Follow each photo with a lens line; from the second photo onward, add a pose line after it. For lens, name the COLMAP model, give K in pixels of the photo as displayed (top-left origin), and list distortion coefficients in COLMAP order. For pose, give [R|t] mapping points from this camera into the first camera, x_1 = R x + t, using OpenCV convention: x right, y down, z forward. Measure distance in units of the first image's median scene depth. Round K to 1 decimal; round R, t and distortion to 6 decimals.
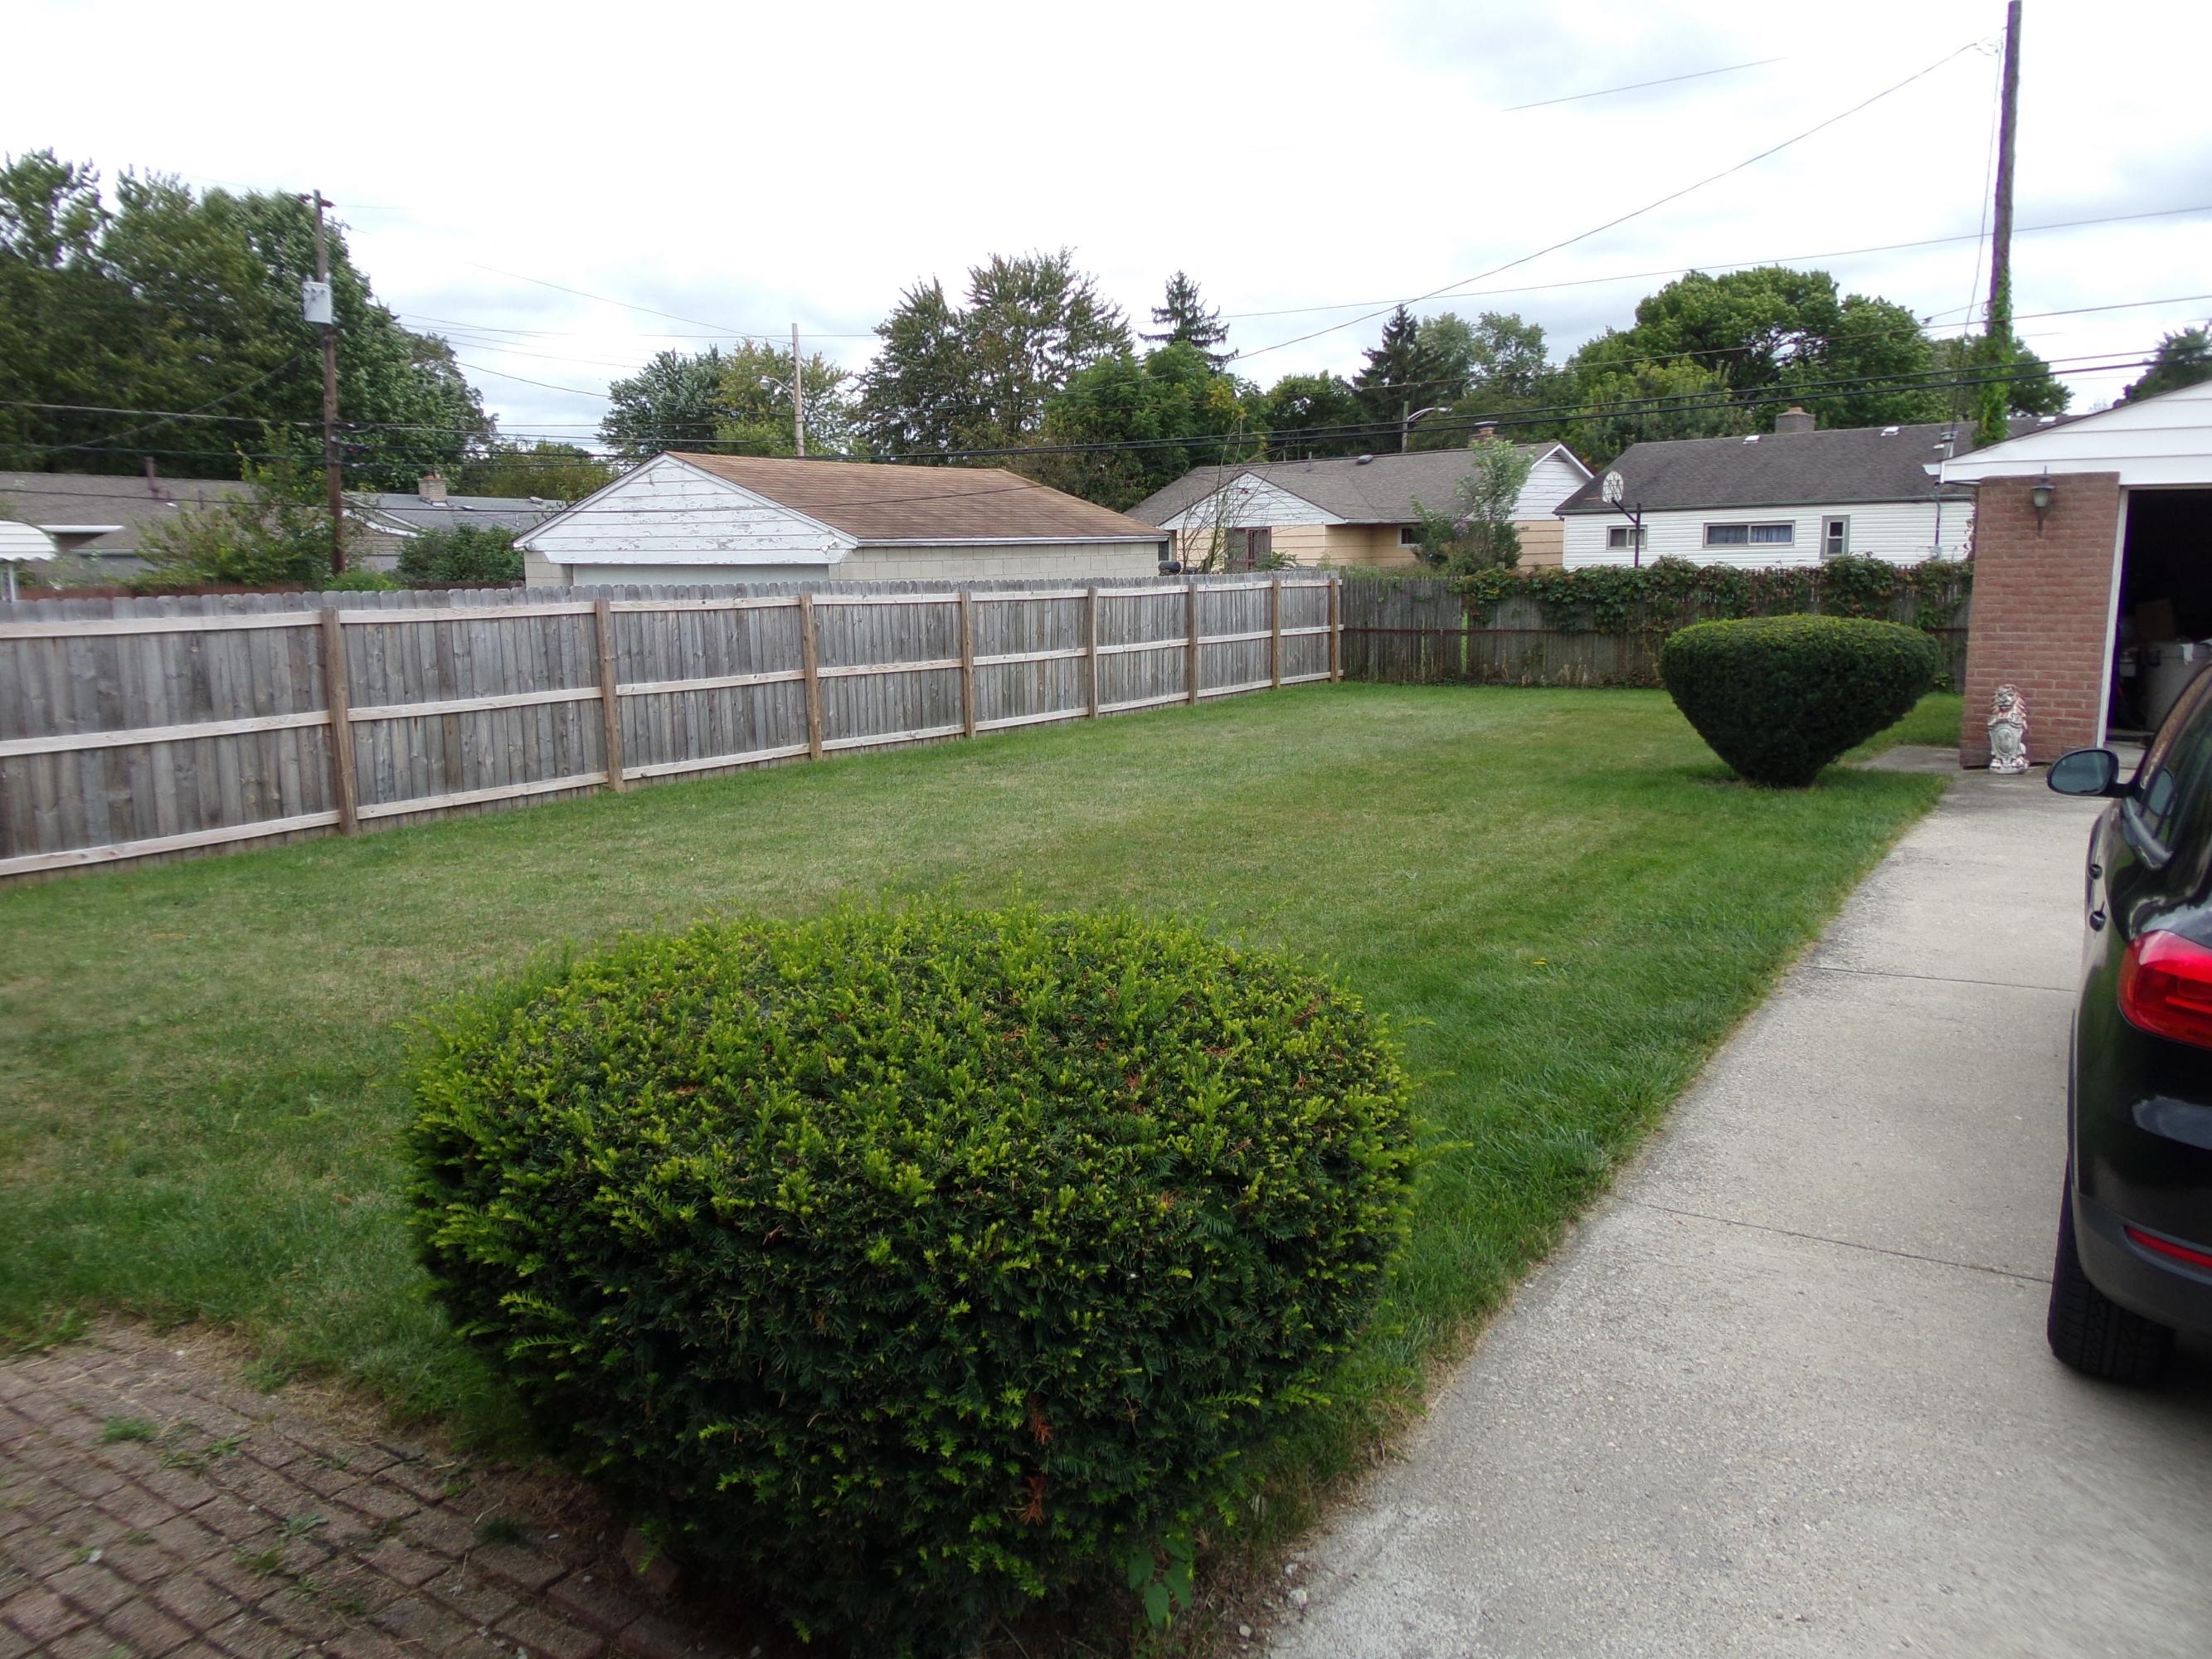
lens RADIAL K [[1541.8, 0, 1079.1], [0, 1541.8, 805.3], [0, 0, 1]] dist [0.090671, -0.106082]
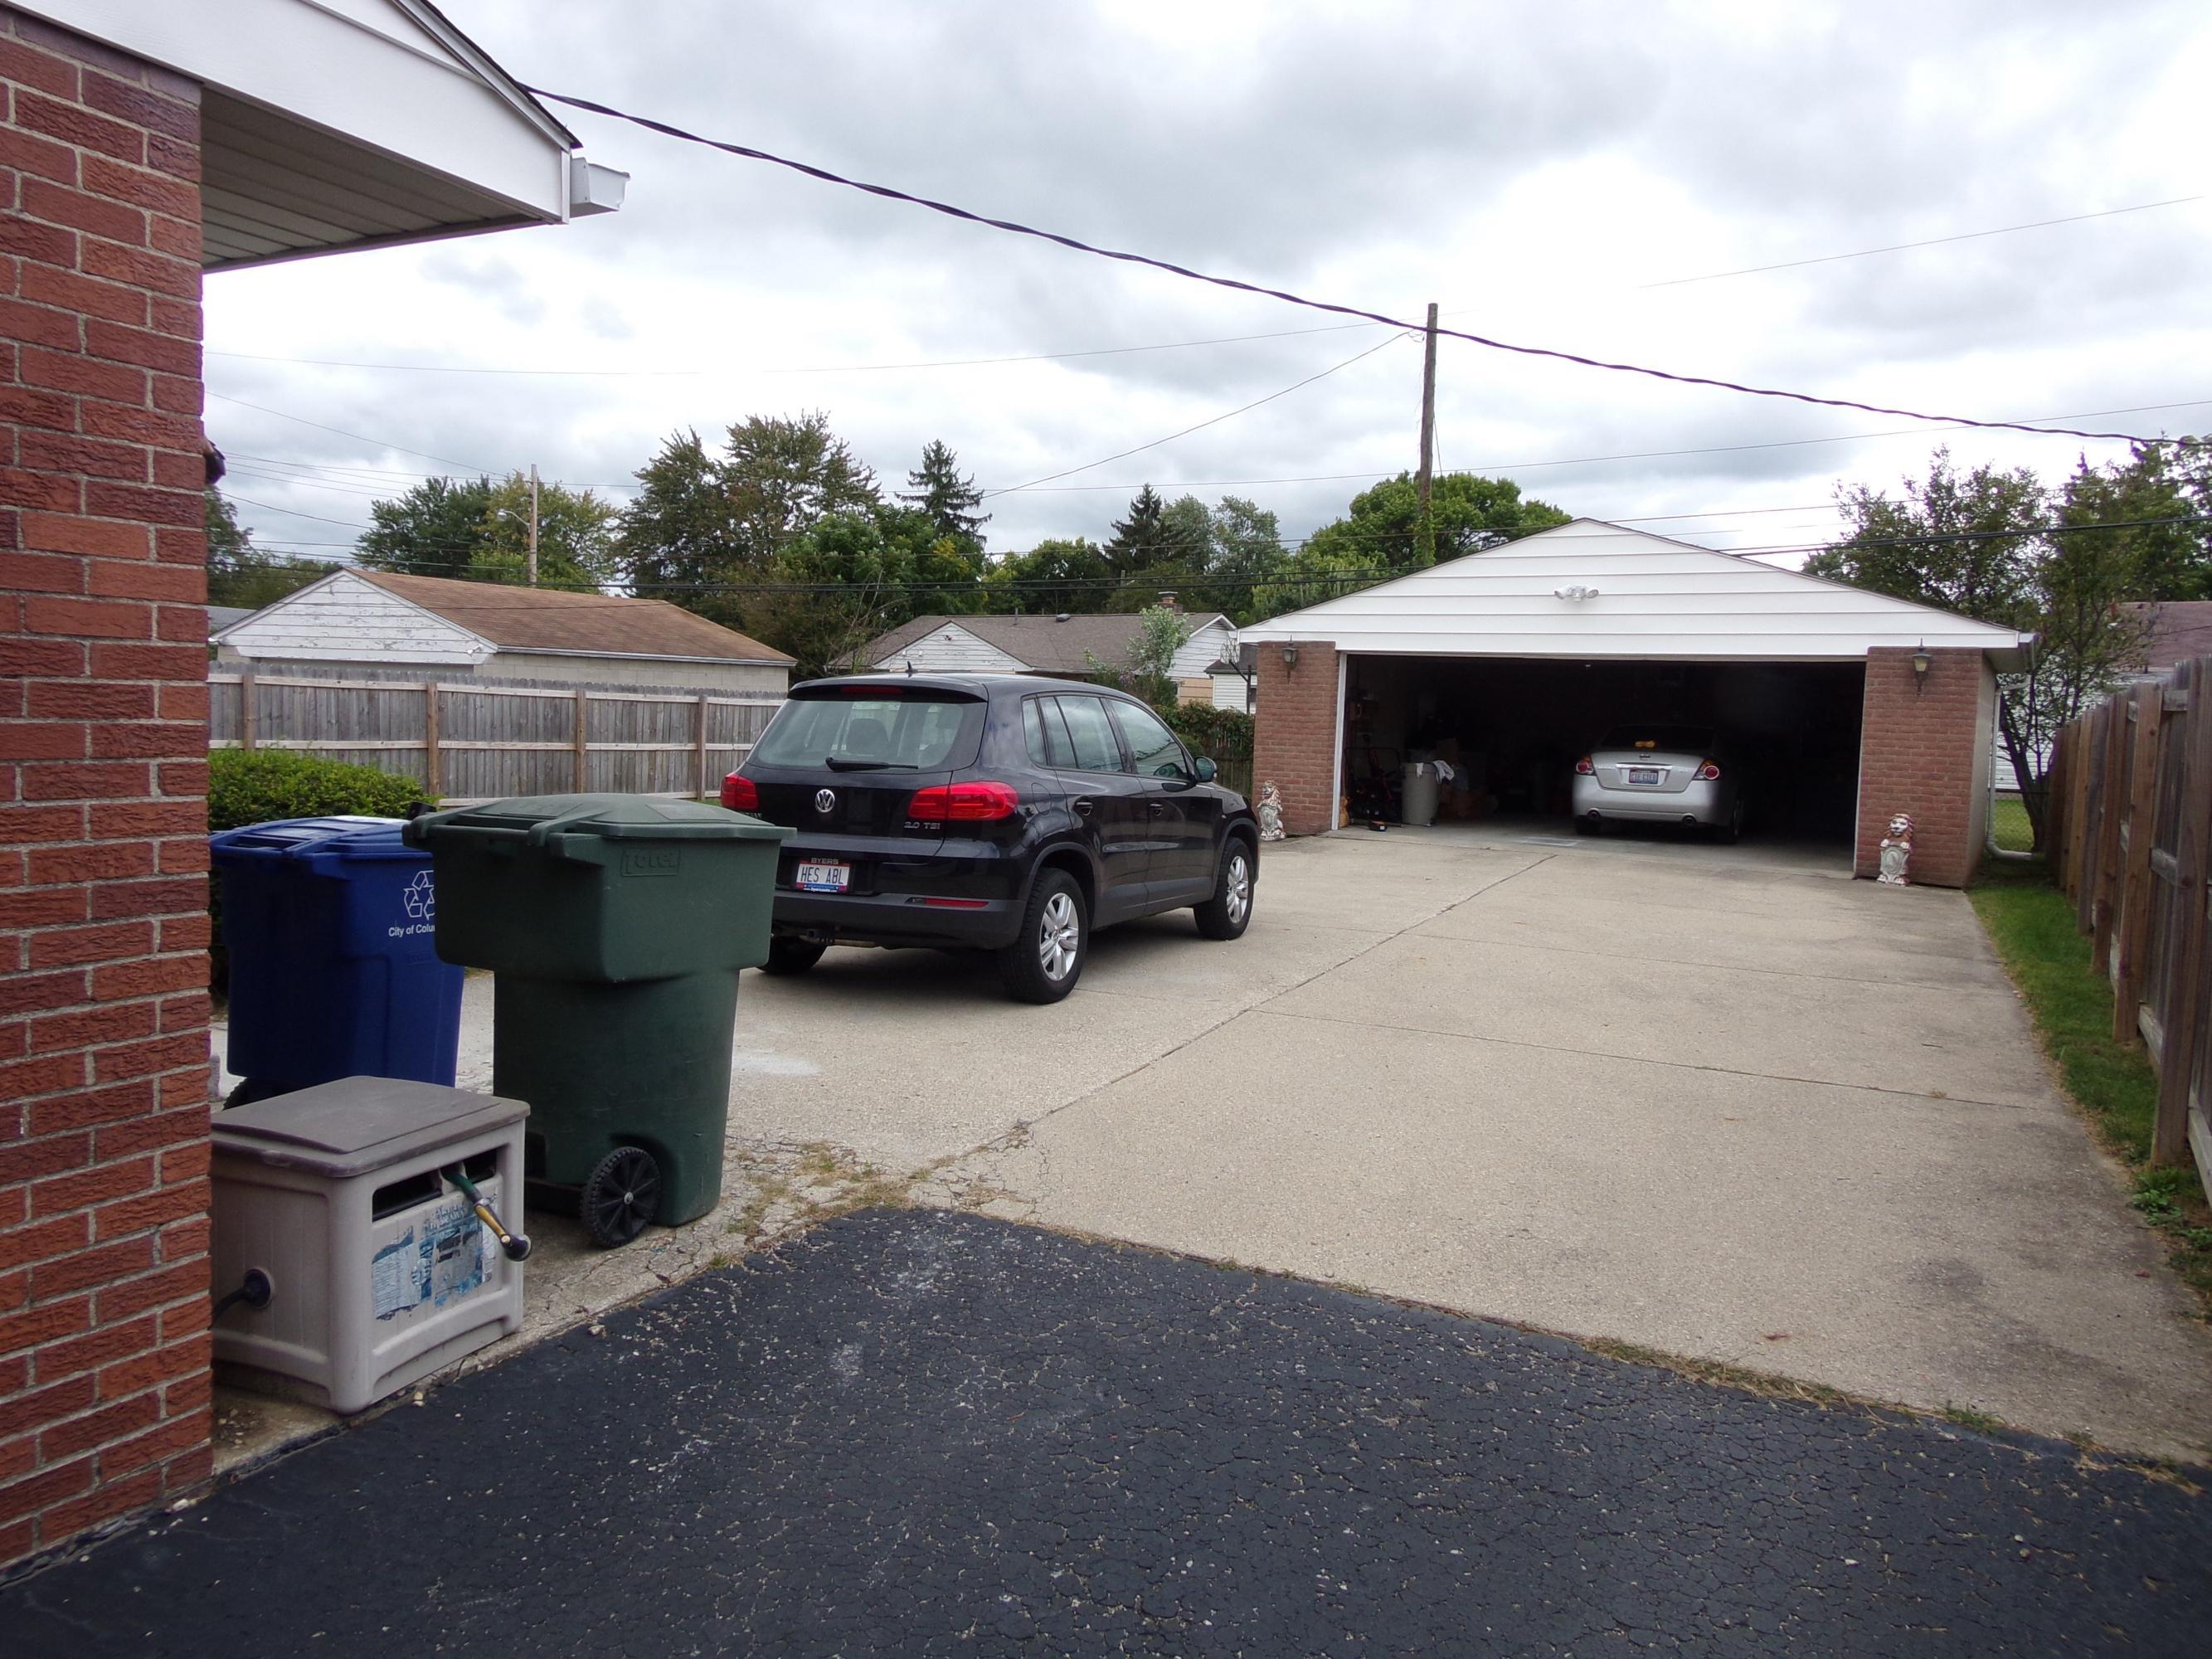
lens RADIAL K [[1541.8, 0, 1079.1], [0, 1541.8, 805.3], [0, 0, 1]] dist [0.090671, -0.106082]
pose [[0.990787, 0.039431, 0.129563, 0.081374], [-0.026825, 0.994860, -0.097638, 0.032693], [-0.132747, 0.093263, 0.986752, -0.142227]]
